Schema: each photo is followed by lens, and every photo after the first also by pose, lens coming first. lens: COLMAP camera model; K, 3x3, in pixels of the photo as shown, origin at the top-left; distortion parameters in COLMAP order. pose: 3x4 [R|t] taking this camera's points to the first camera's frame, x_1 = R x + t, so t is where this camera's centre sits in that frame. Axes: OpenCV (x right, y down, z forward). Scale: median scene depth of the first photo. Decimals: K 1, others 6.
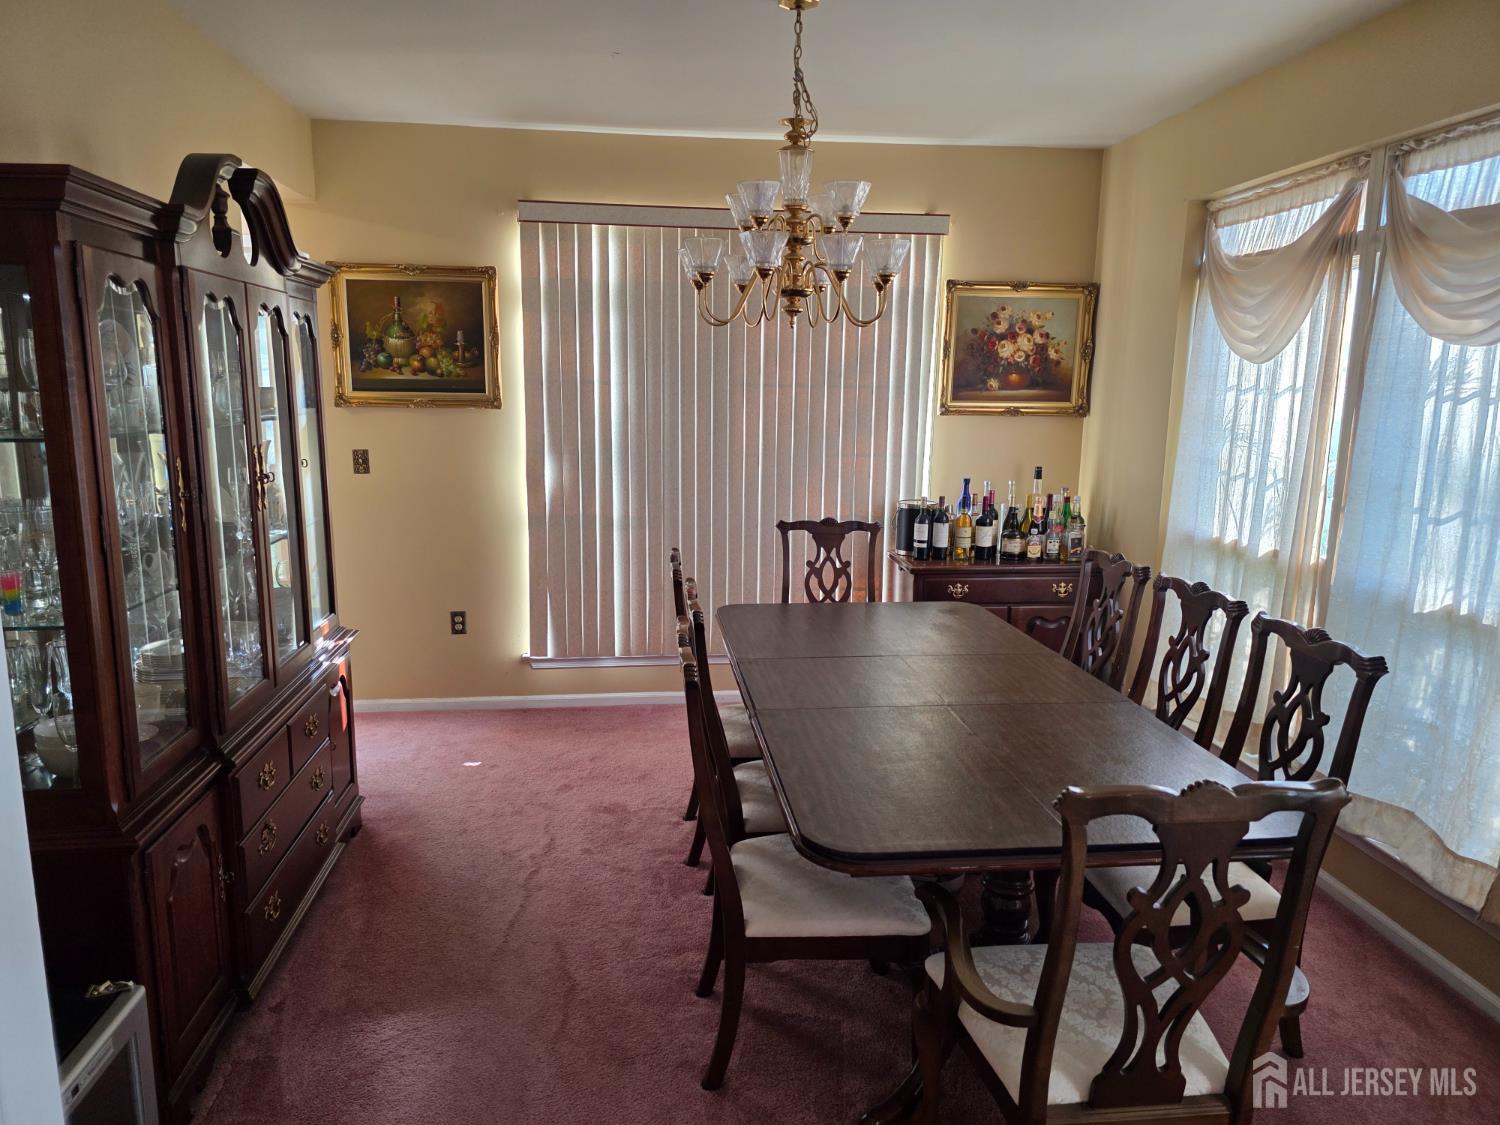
lens RADIAL K [[1004.0, 0, 741.6], [0, 1004.0, 569.4], [0, 0, 1]] dist [0.005302, -0.007885]
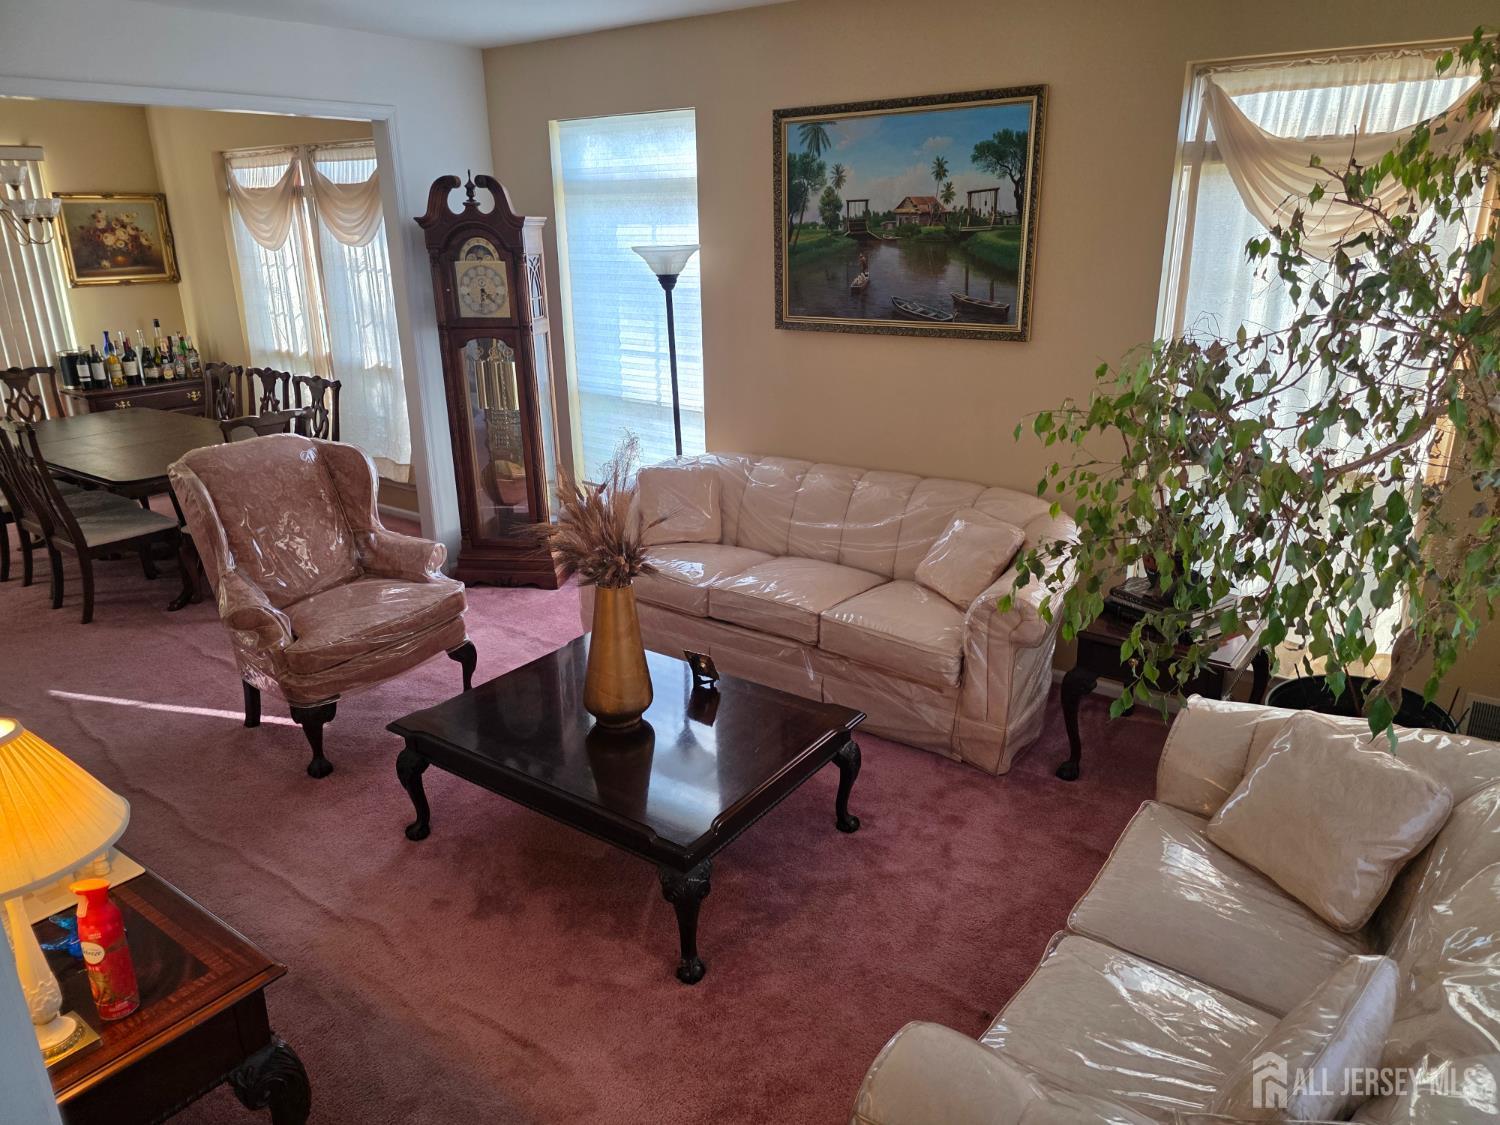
lens RADIAL K [[1004.0, 0, 749.9], [0, 1004.0, 568.9], [0, 0, 1]] dist [0.005302, -0.007885]
pose [[0.664454, -0.263018, 0.699516, -0.305506], [0.154790, 0.964159, 0.215493, 0.084031], [-0.731123, -0.034907, 0.681352, -0.799844]]
